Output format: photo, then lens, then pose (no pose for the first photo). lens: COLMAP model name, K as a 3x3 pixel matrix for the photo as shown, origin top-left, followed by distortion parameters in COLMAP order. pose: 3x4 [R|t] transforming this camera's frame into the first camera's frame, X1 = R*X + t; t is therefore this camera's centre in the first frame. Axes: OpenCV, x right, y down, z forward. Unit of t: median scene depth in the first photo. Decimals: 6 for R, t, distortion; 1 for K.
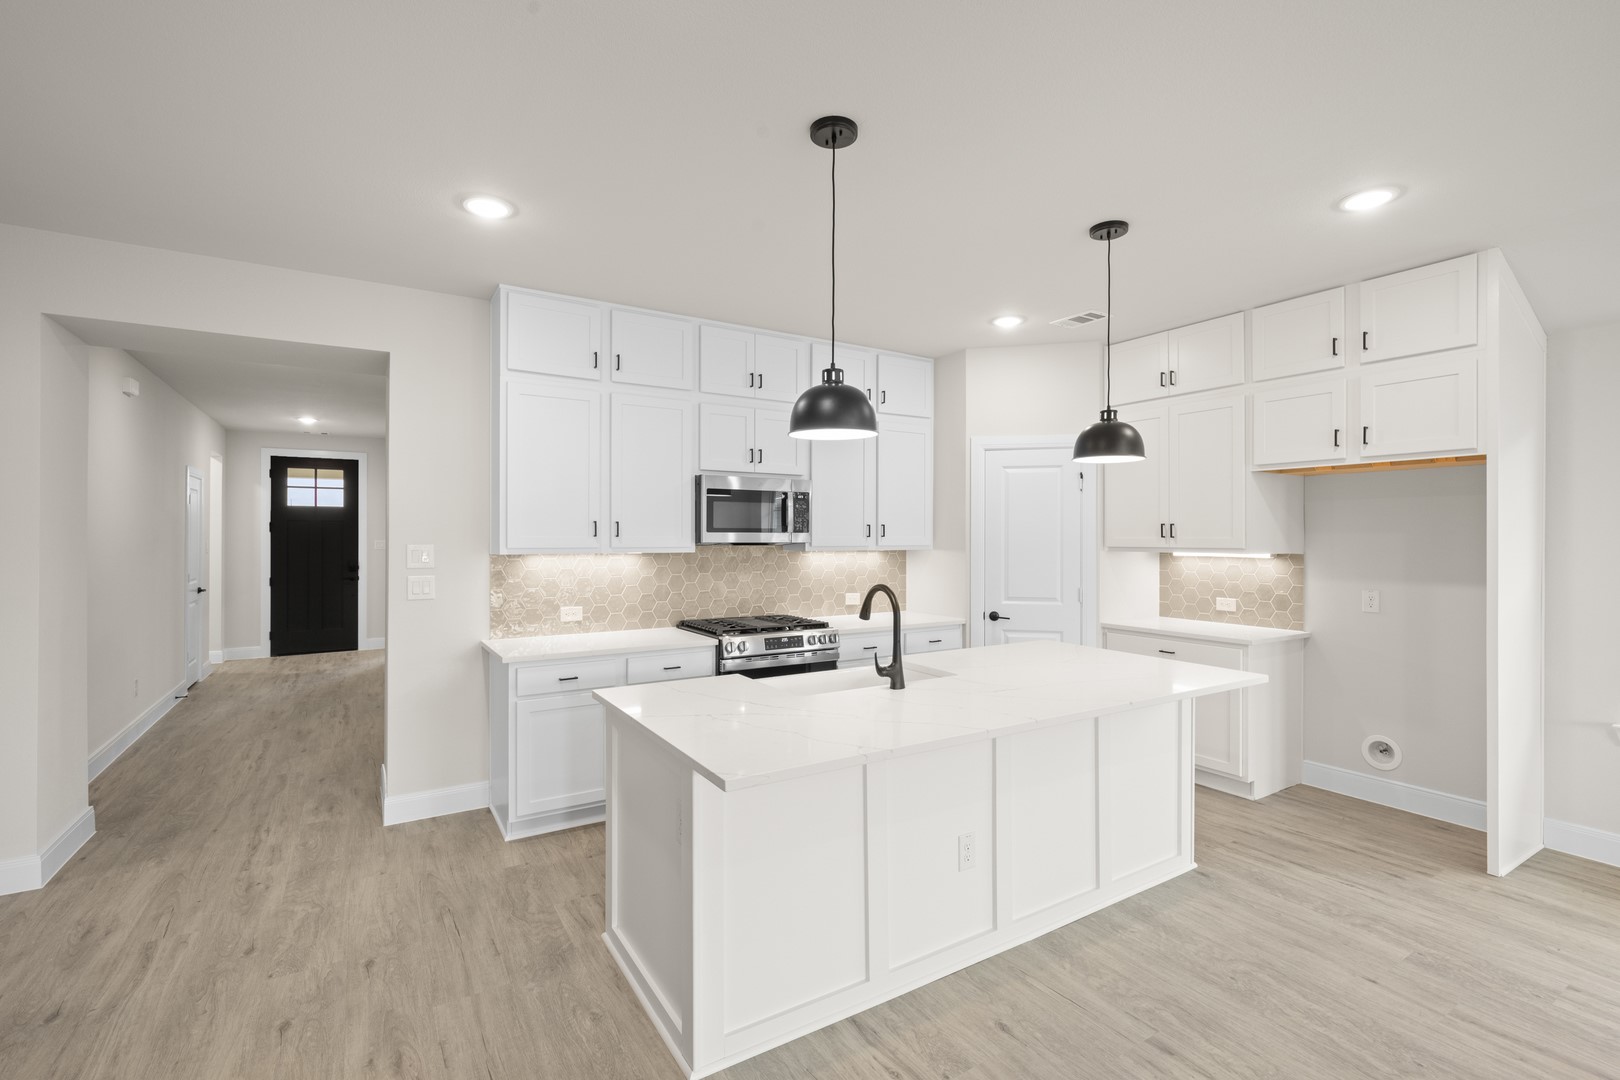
lens RADIAL K [[723.6, 0, 828.9], [0, 723.6, 540.9], [0, 0, 1]] dist [-0.000303, -0.000387]
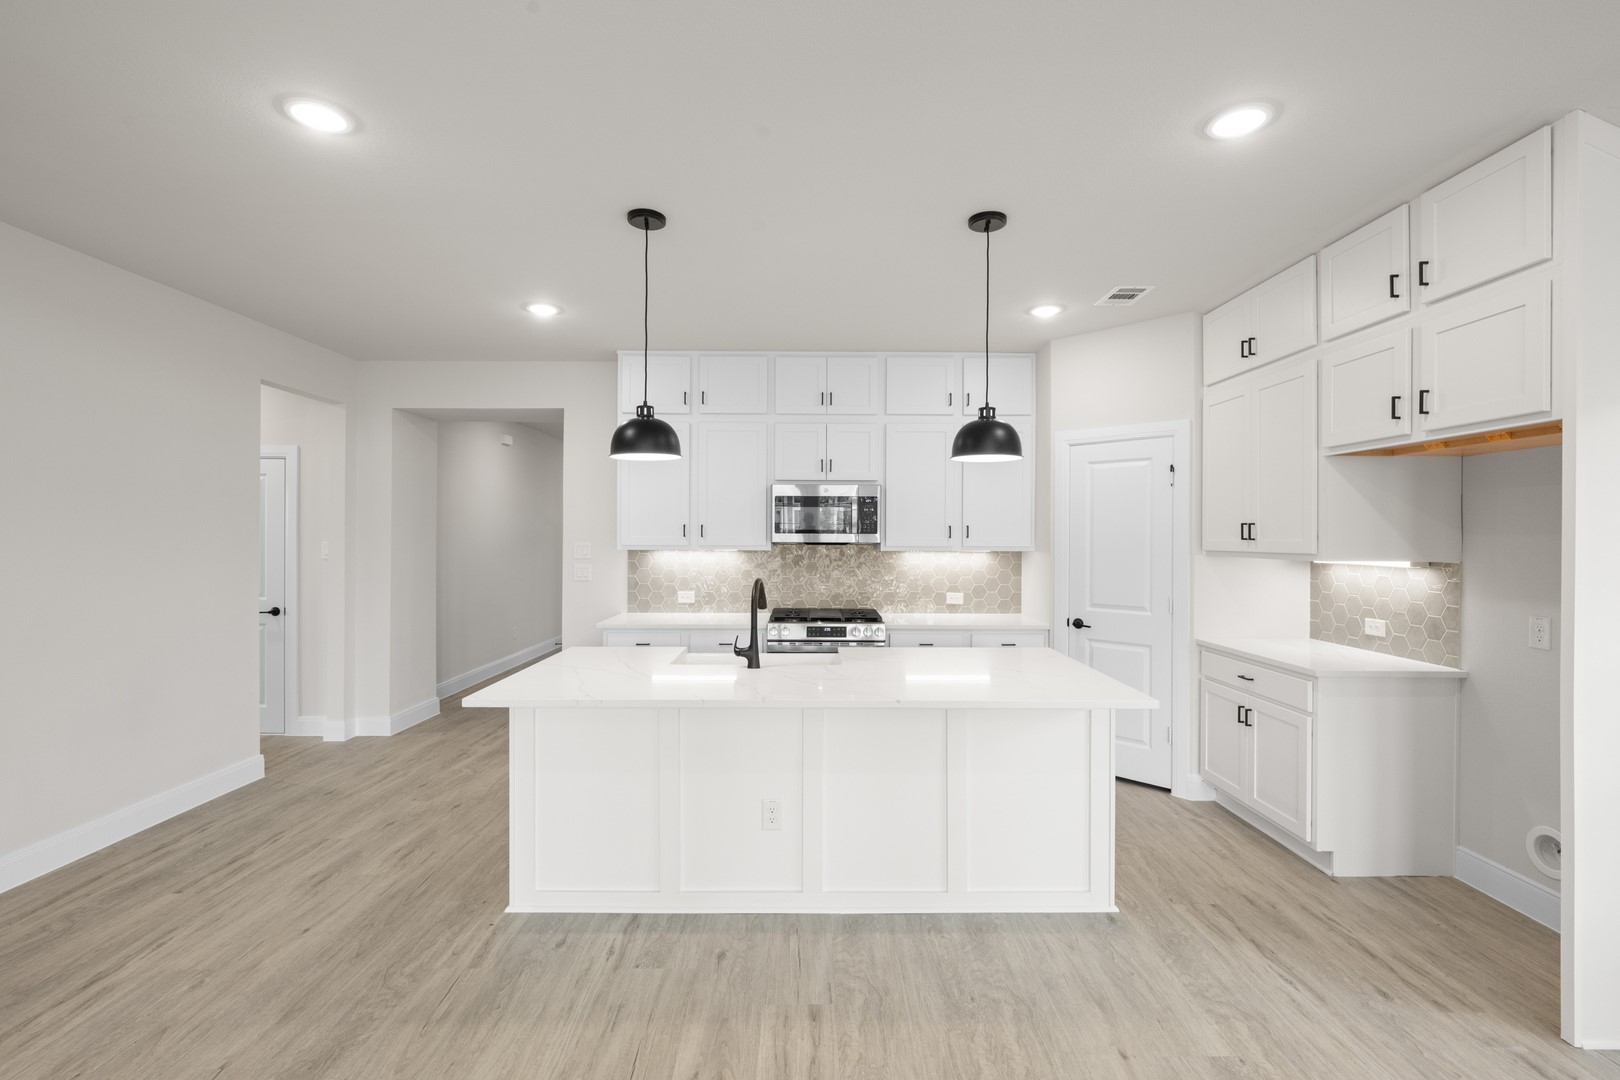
lens RADIAL K [[723.6, 0, 831.6], [0, 723.6, 541.0], [0, 0, 1]] dist [-0.000303, -0.000387]
pose [[0.849872, 0.005572, -0.526959, 0.626827], [-0.005396, 0.999984, 0.001871, -0.002781], [0.526961, 0.001254, 0.849889, 0.058896]]
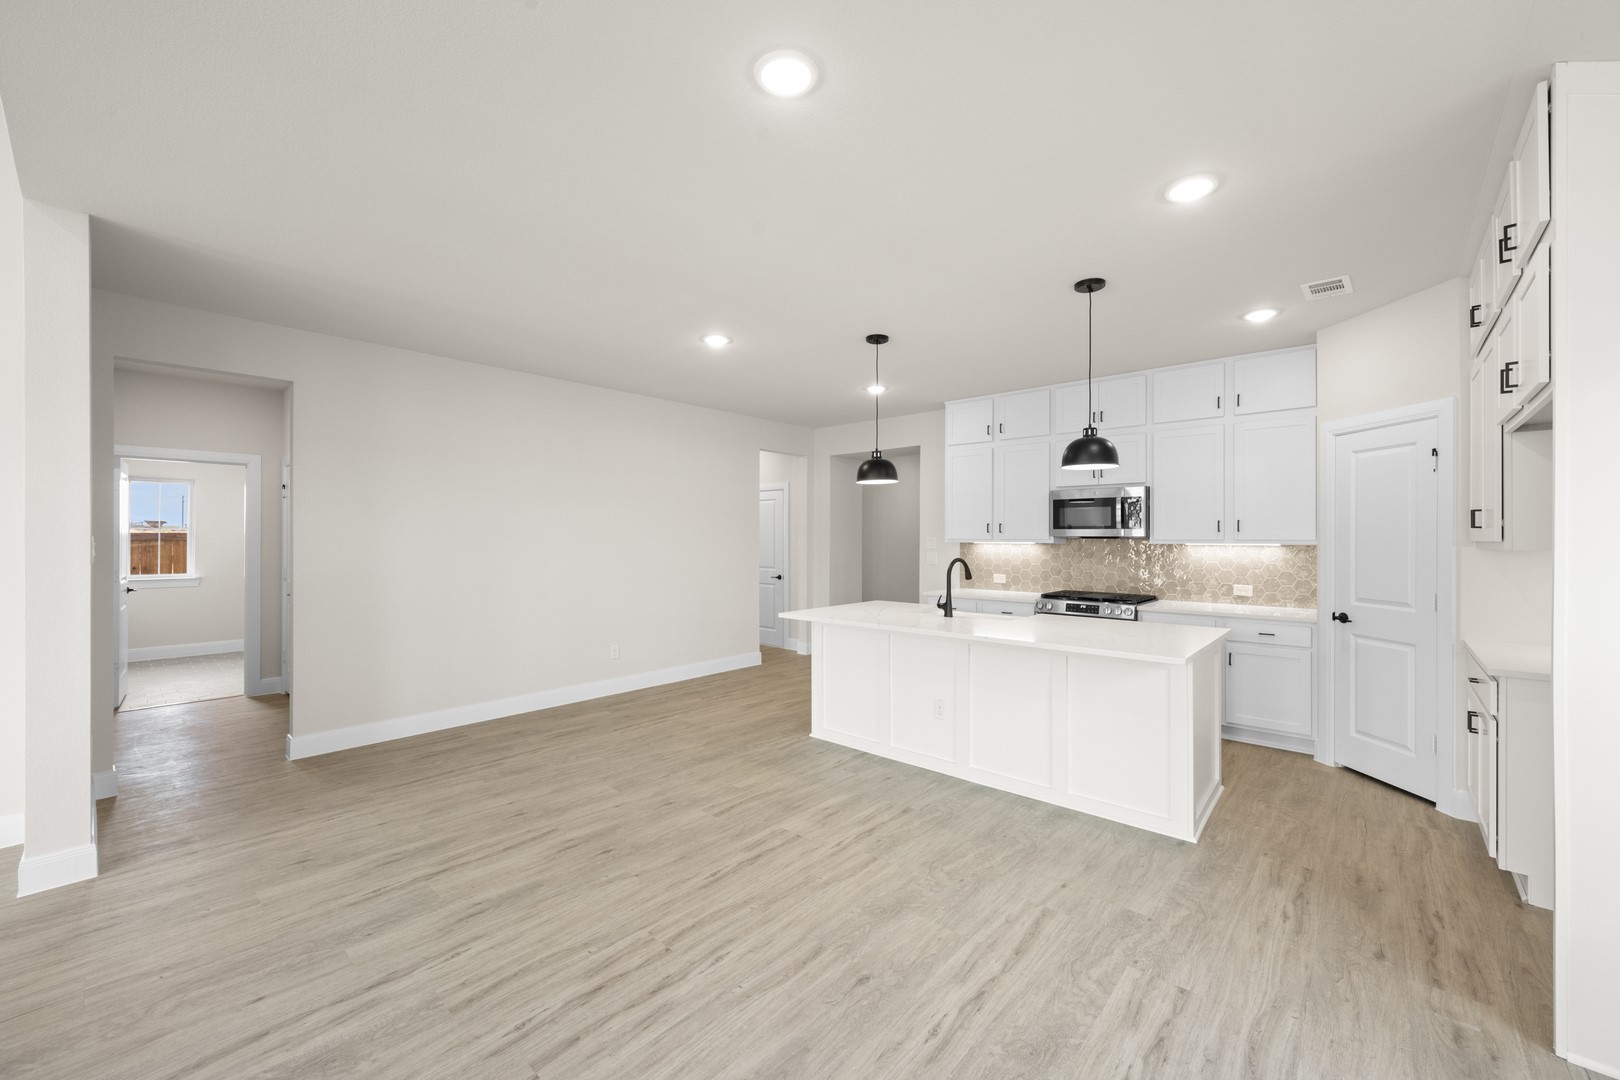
lens RADIAL K [[654.2, 0, 802.5], [0, 654.2, 539.6], [0, 0, 1]] dist [-0.003906, -0.000640]
pose [[0.261010, 0.001762, -0.965334, 1.178820], [-0.006068, 0.999982, 0.000184, 0.014609], [0.965317, 0.005809, 0.261016, 0.190501]]
